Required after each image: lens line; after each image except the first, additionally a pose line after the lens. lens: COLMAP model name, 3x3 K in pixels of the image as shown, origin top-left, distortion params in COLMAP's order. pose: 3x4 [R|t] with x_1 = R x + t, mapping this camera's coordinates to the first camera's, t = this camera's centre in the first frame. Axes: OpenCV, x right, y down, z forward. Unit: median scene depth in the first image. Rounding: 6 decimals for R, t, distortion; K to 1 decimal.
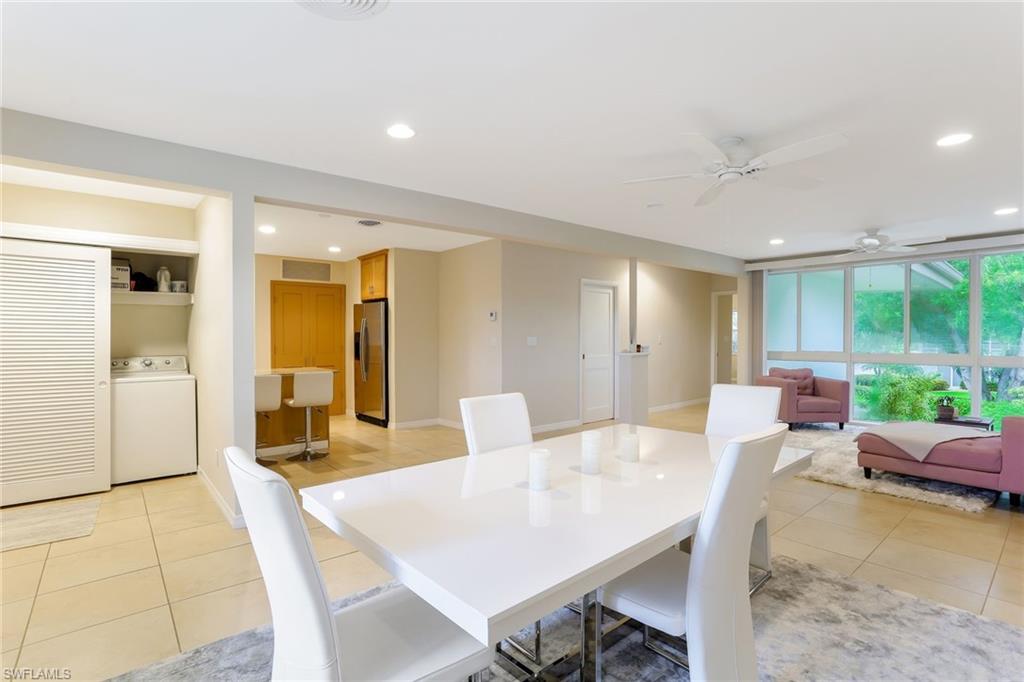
lens RADIAL K [[504.5, 0, 503.9], [0, 504.5, 333.1], [0, 0, 1]] dist [-0.057709, 0.019896]
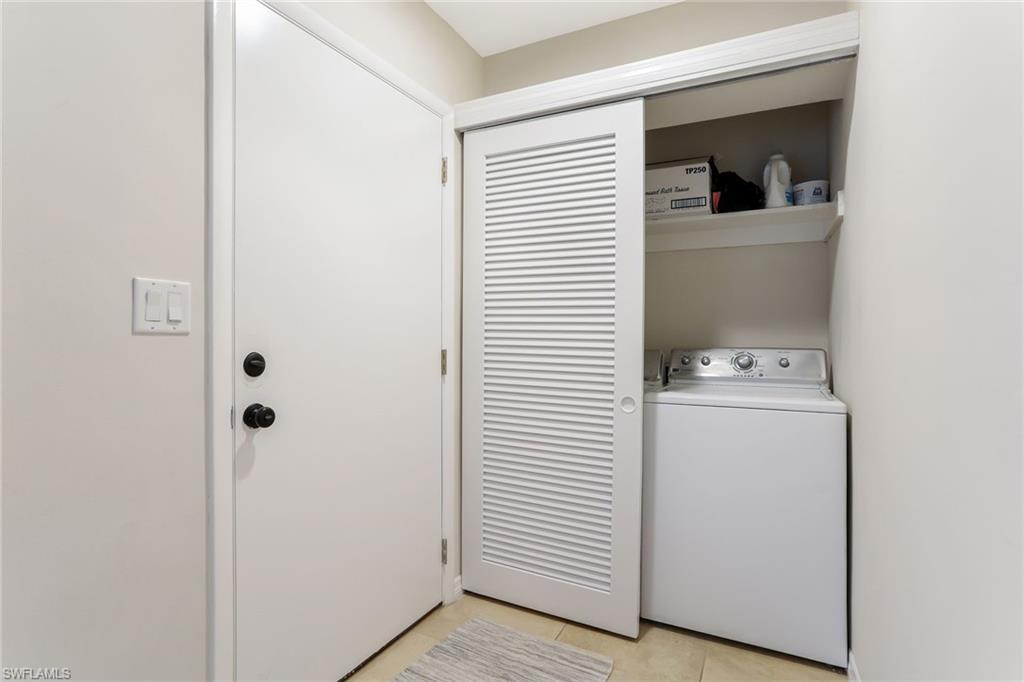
lens RADIAL K [[504.5, 0, 507.2], [0, 504.5, 336.4], [0, 0, 1]] dist [-0.057709, 0.019896]
pose [[0.405810, 0.009547, -0.913907, -0.360632], [-0.009833, 0.999933, 0.006080, 0.033971], [0.913904, 0.006519, 0.405877, 0.569686]]
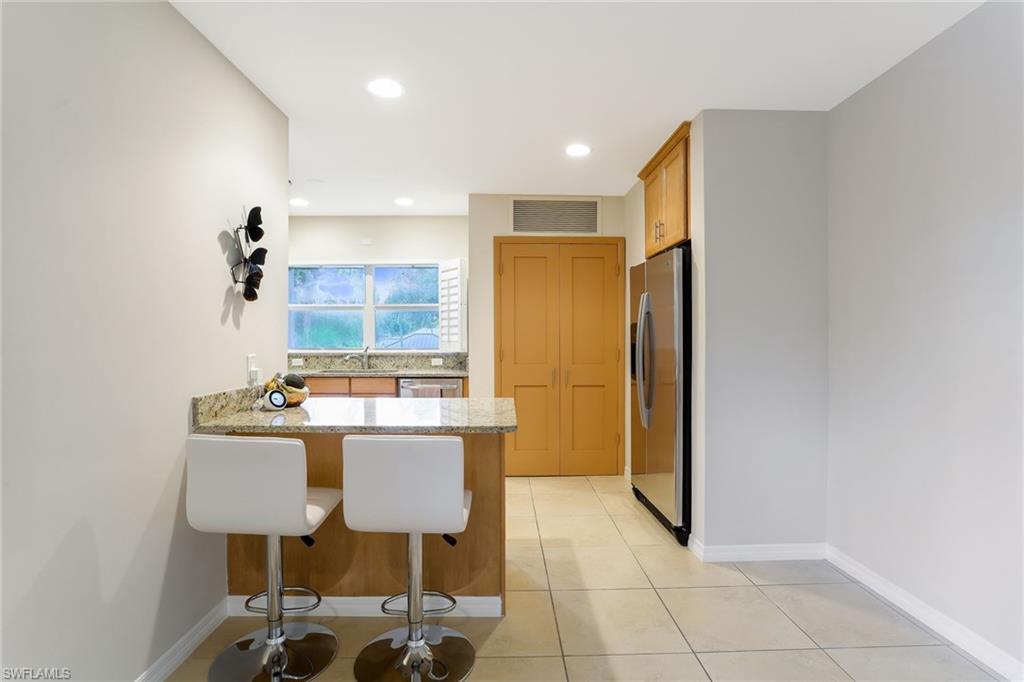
lens RADIAL K [[504.5, 0, 511.9], [0, 504.5, 335.8], [0, 0, 1]] dist [-0.057709, 0.019896]
pose [[0.785949, 0.000704, -0.618290, -0.123126], [0.001102, 0.999996, 0.002539, 0.013684], [0.618290, -0.002677, 0.785946, 0.796600]]
